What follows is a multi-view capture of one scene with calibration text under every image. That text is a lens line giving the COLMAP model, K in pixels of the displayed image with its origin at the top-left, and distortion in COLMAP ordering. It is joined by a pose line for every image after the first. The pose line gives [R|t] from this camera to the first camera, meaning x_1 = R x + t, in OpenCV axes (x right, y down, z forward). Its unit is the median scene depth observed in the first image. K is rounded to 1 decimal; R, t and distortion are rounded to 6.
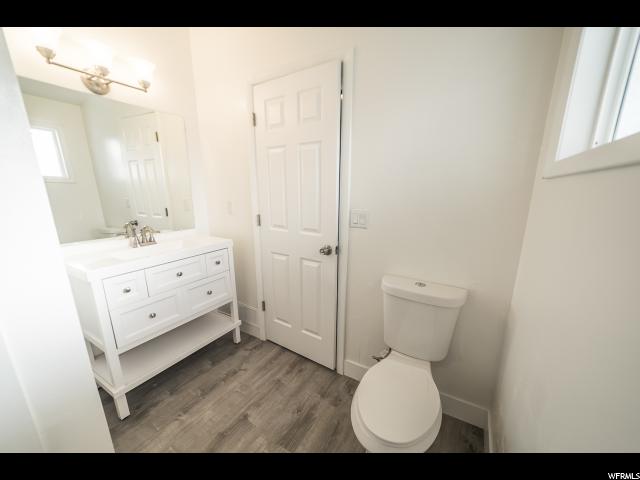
lens RADIAL K [[250.8, 0, 322.7], [0, 250.8, 244.6], [0, 0, 1]] dist [-0.022242, 0.008897]
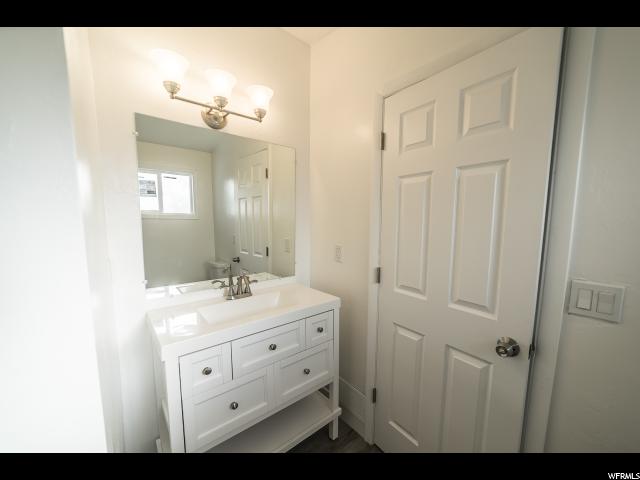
lens RADIAL K [[250.8, 0, 322.7], [0, 250.8, 244.6], [0, 0, 1]] dist [-0.022242, 0.008897]
pose [[0.940890, 0.039771, -0.336370, -0.178938], [-0.082155, 0.990224, -0.112723, -0.097198], [0.328599, 0.133694, 0.934959, 0.283445]]
